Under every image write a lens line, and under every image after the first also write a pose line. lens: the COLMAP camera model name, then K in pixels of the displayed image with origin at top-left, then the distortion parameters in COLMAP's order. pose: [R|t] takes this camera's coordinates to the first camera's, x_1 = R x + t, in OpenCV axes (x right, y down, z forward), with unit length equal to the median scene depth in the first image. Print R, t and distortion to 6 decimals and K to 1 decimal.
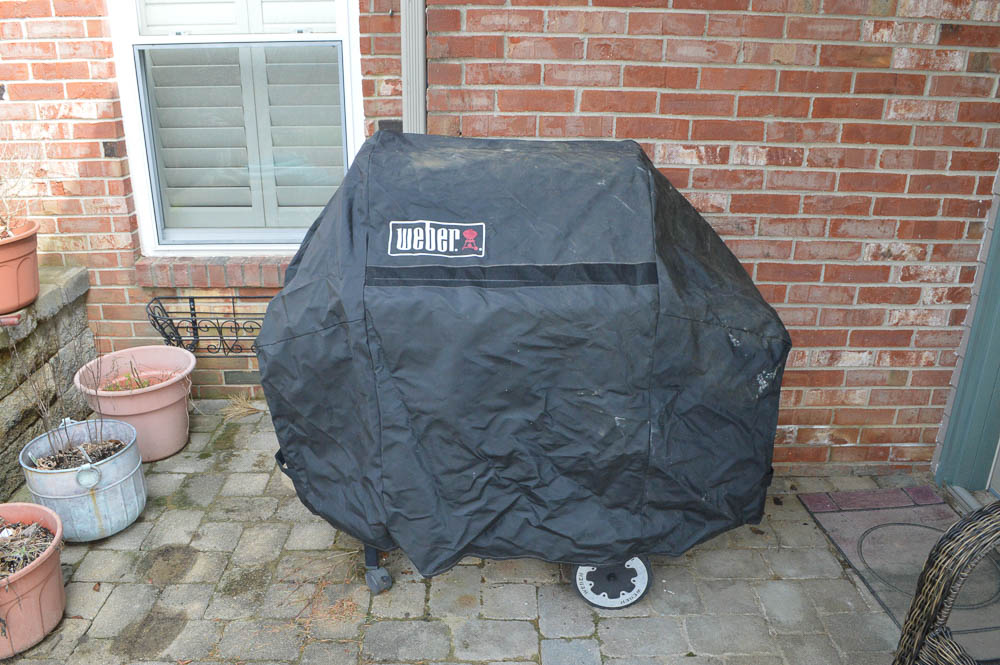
lens RADIAL K [[791.4, 0, 501.1], [0, 791.4, 332.2], [0, 0, 1]] dist [-0.078594, 0.005795]
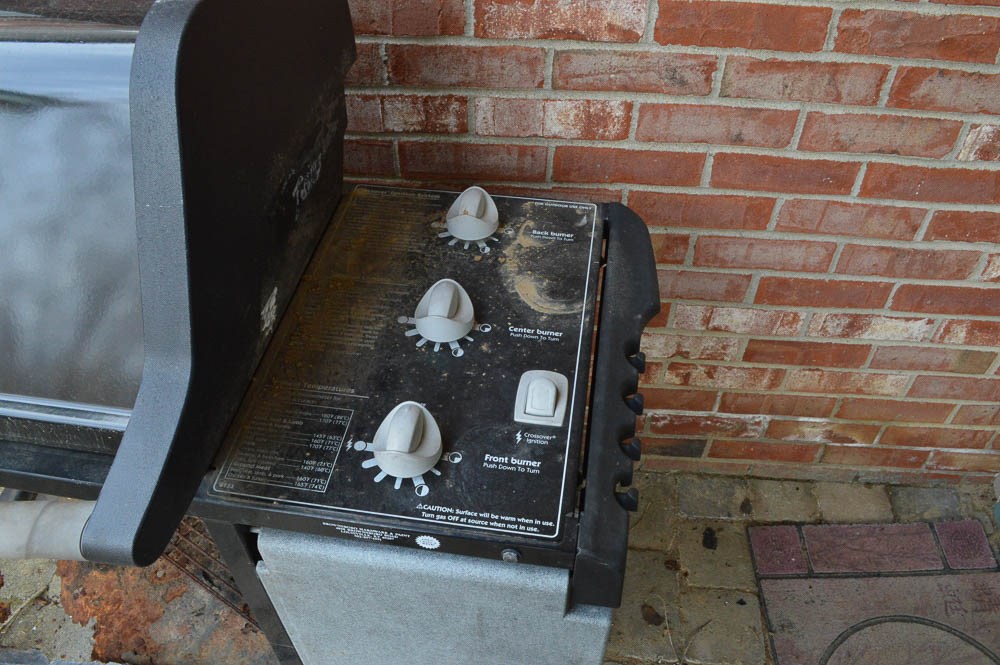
lens RADIAL K [[791.4, 0, 499.7], [0, 791.4, 331.7], [0, 0, 1]] dist [-0.078594, 0.005795]
pose [[0.996176, 0.052756, -0.069637, 0.235995], [-0.019651, 0.911969, 0.409788, -0.173371], [0.085126, -0.406852, 0.909519, 0.527264]]
